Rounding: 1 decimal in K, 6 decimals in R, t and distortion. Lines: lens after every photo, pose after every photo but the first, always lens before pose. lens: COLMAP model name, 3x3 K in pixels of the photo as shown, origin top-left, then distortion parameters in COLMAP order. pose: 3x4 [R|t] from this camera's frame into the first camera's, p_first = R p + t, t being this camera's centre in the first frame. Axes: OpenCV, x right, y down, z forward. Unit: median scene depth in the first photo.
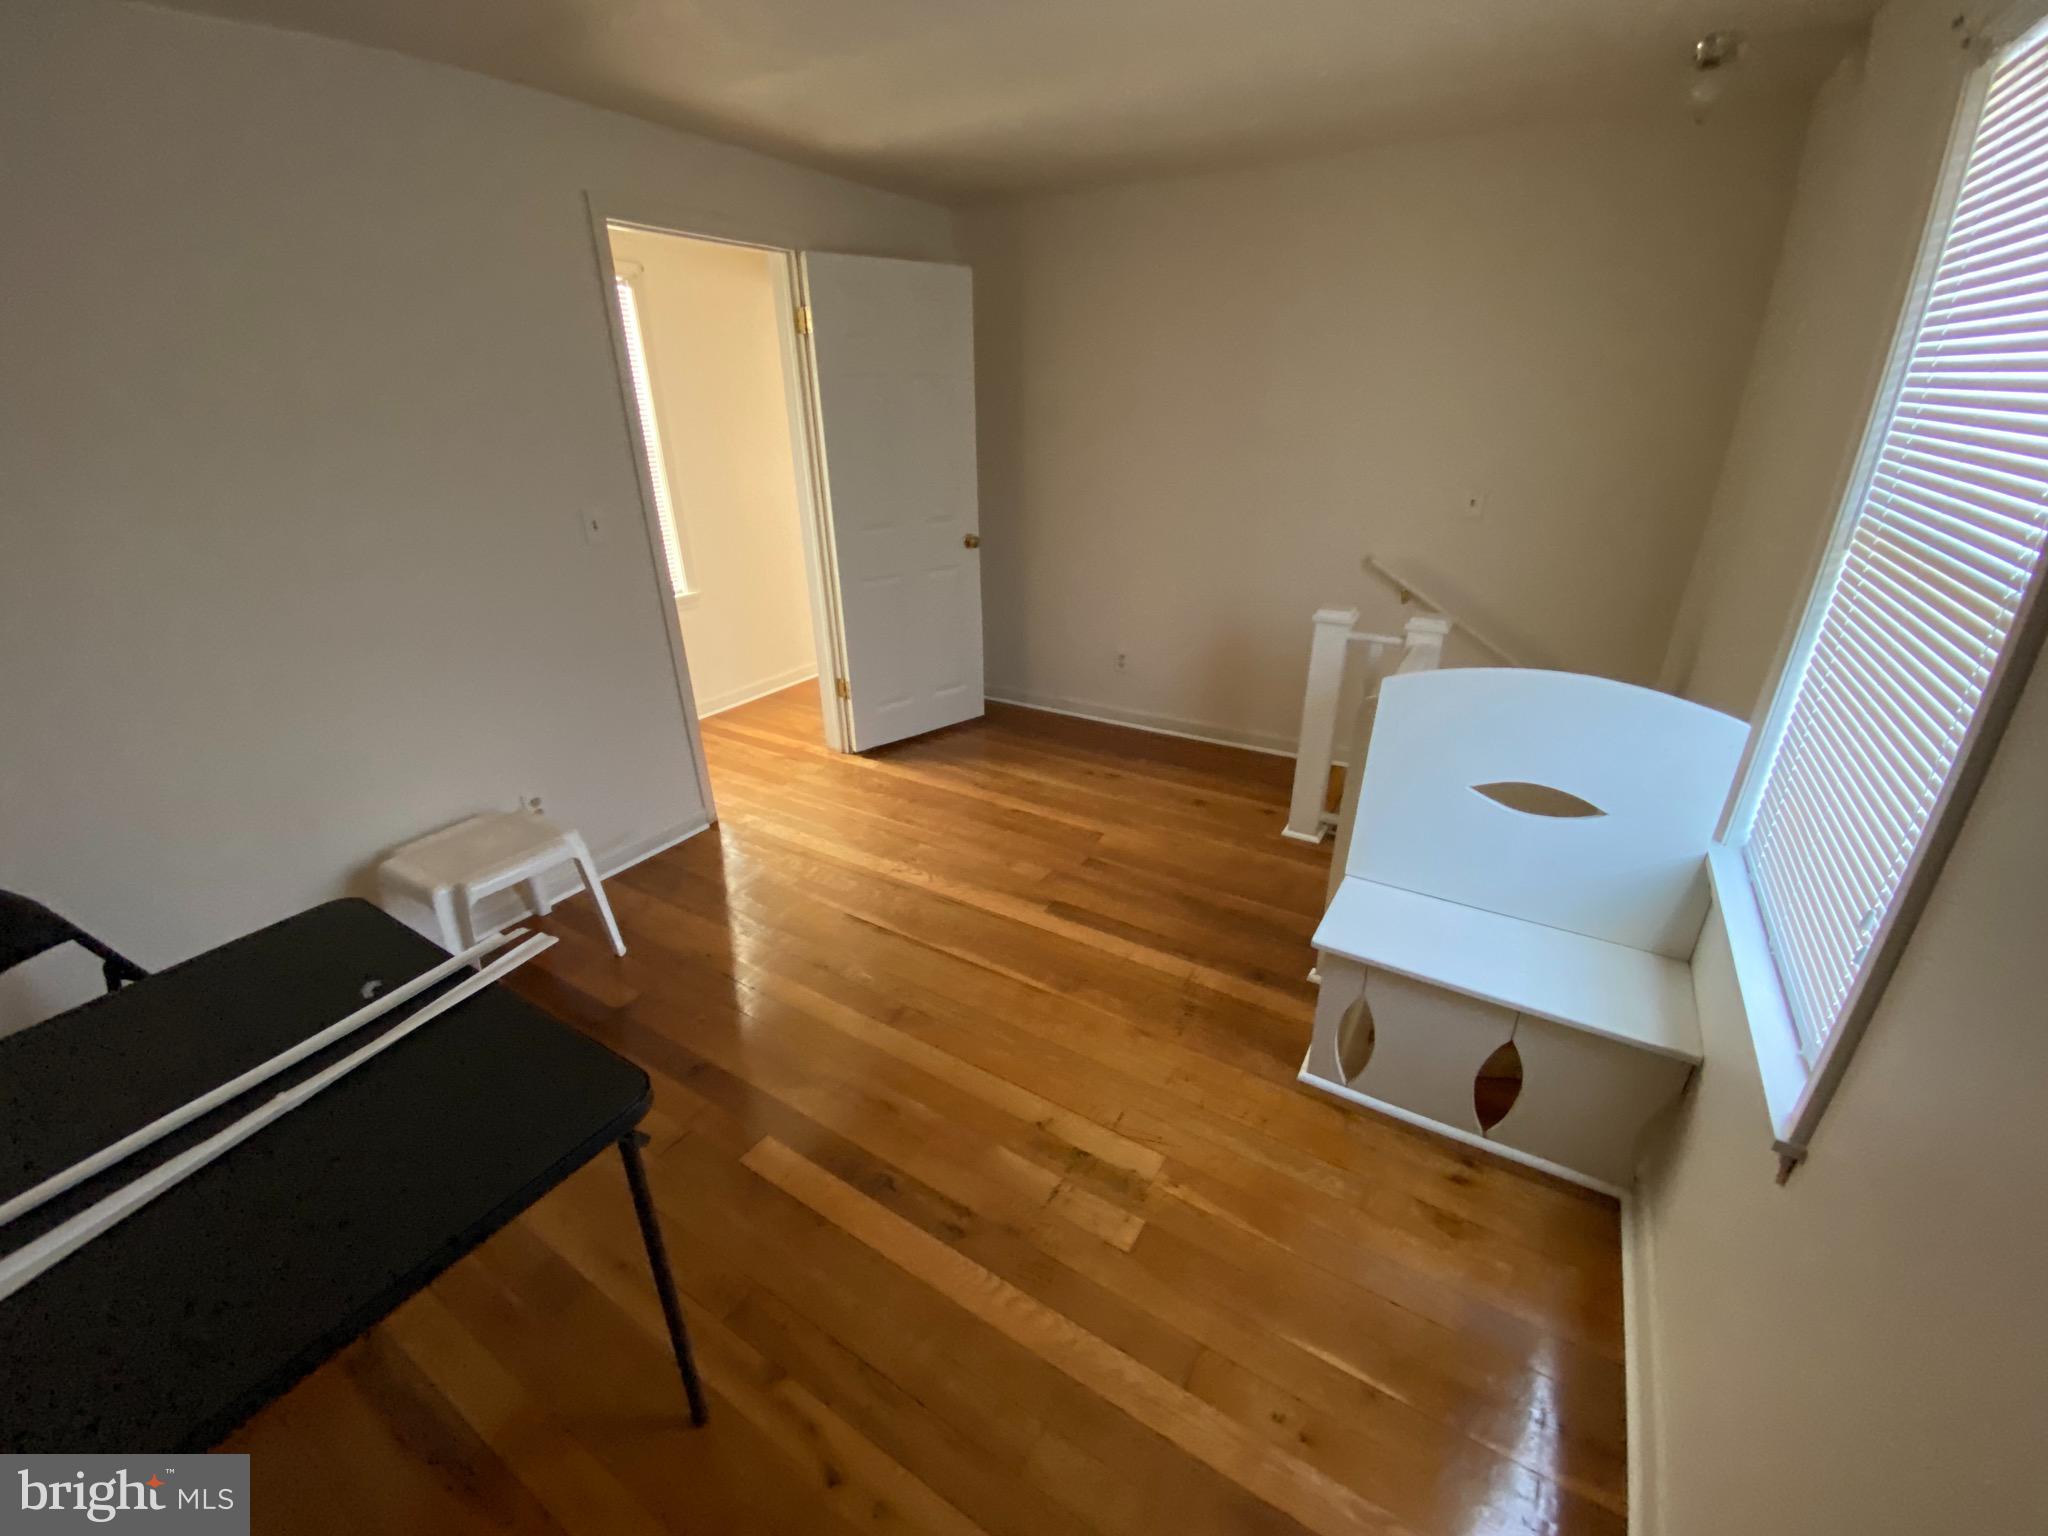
lens RADIAL K [[840.4, 0, 1023.2], [0, 840.4, 767.5], [0, 0, 1]] dist [0.000778, 0.000045]
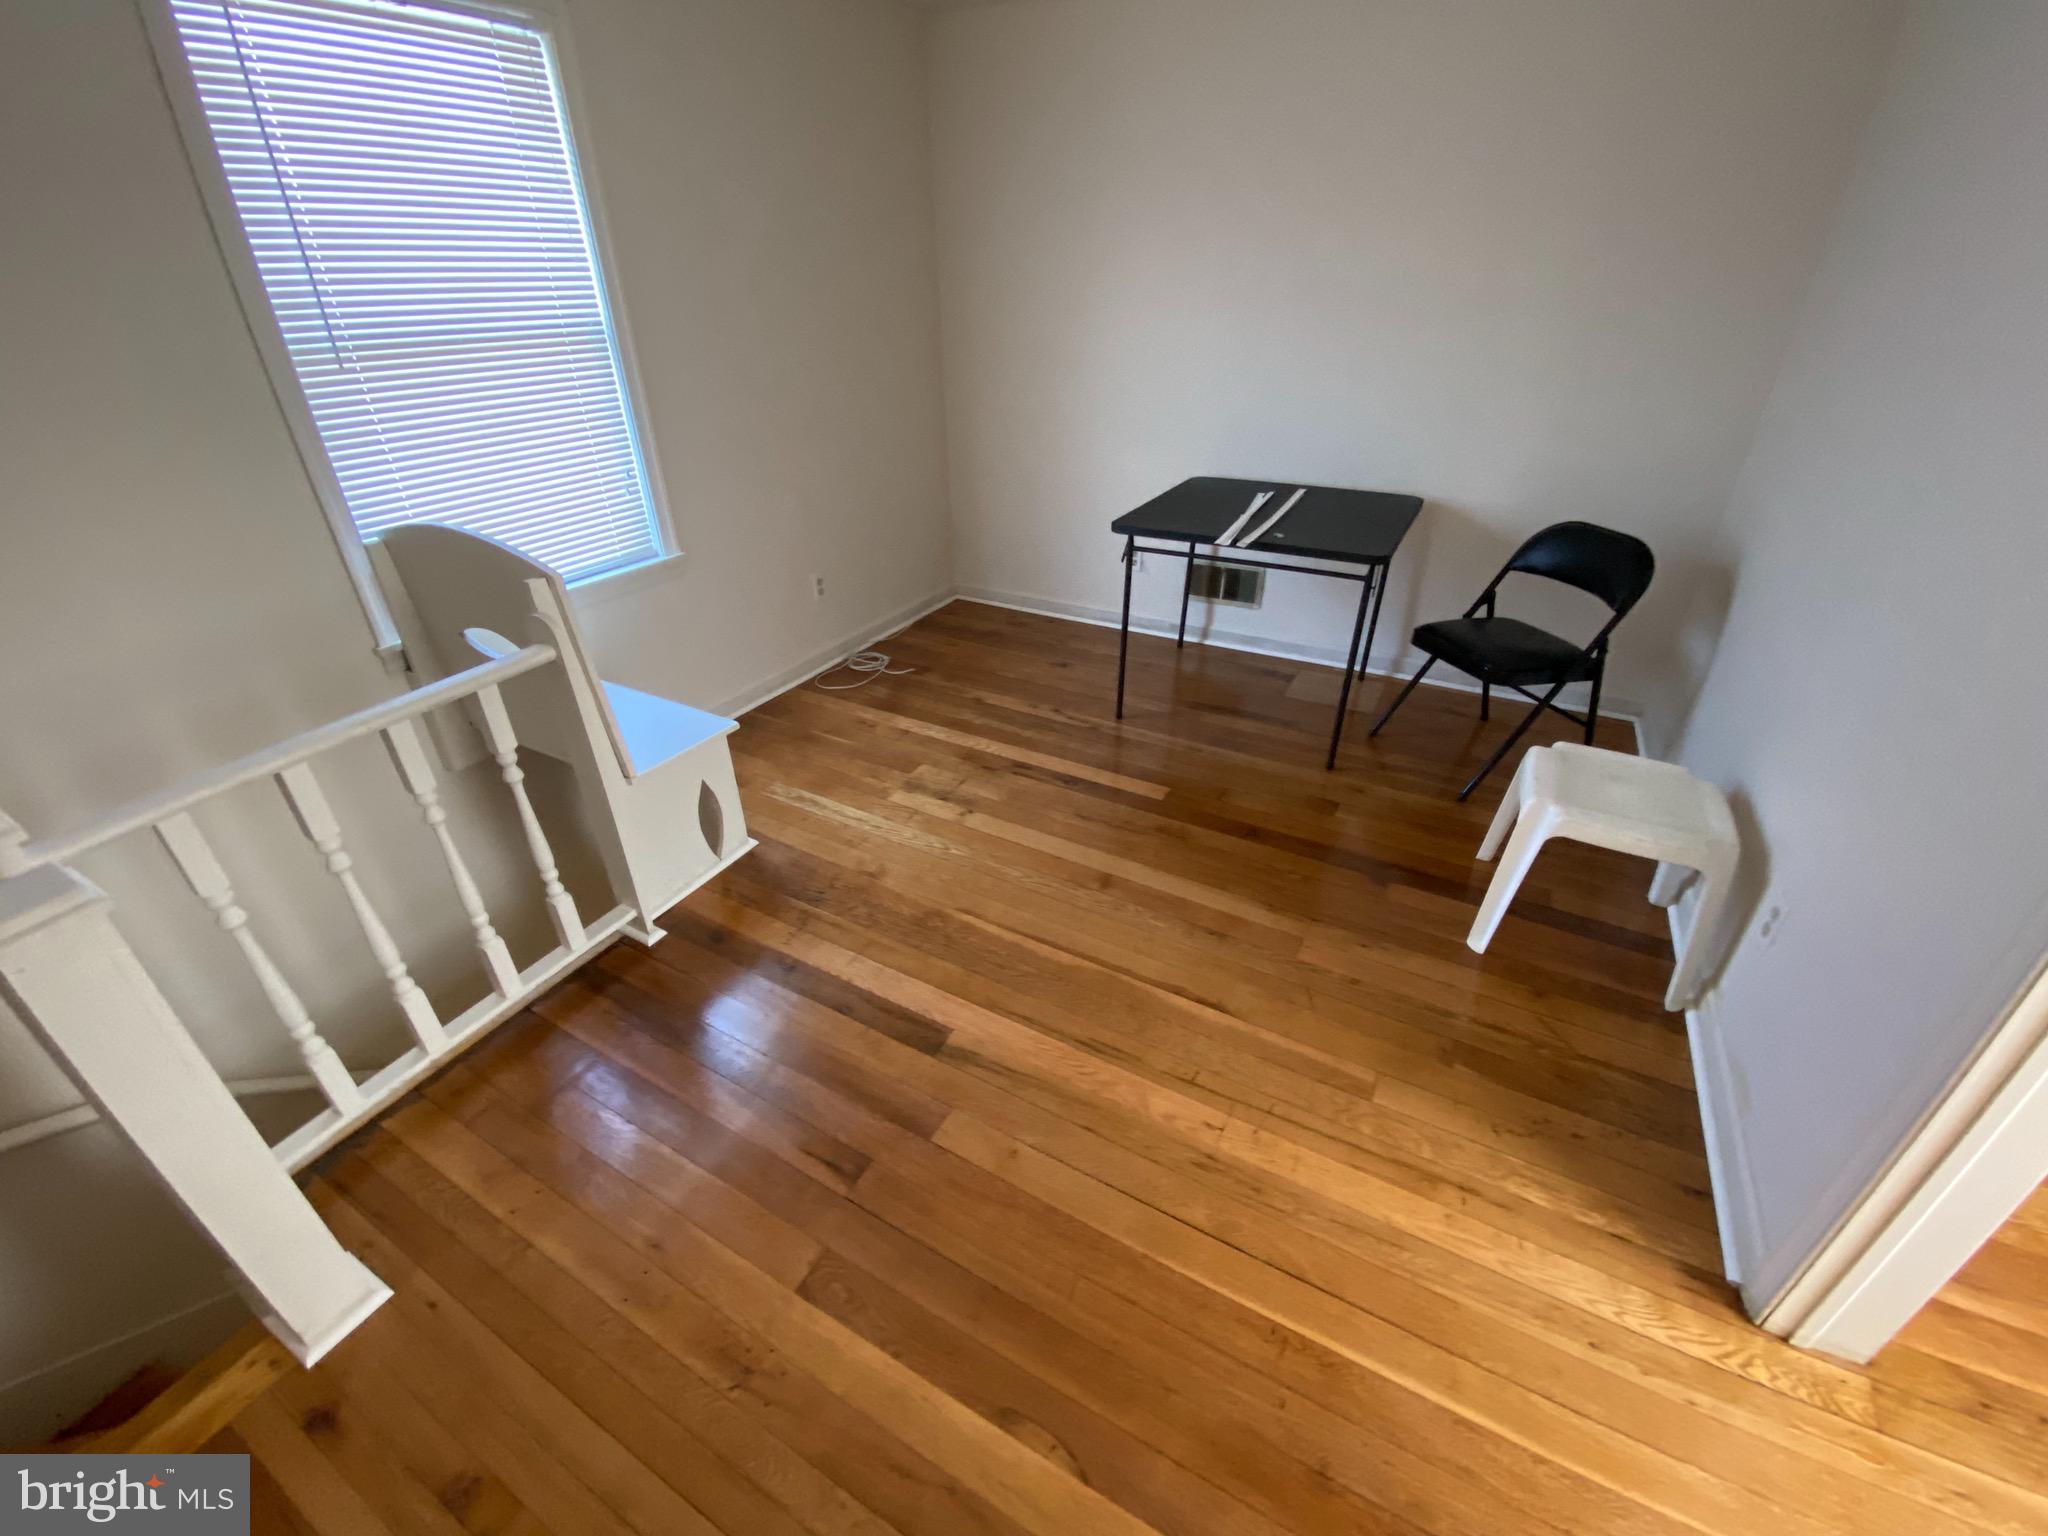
lens RADIAL K [[840.4, 0, 1025.2], [0, 840.4, 770.1], [0, 0, 1]] dist [0.000778, 0.000045]
pose [[-0.998519, 0.045930, -0.029163, -0.033625], [0.003980, 0.596251, 0.802788, -0.715060], [0.054260, 0.801483, -0.595551, 1.775368]]
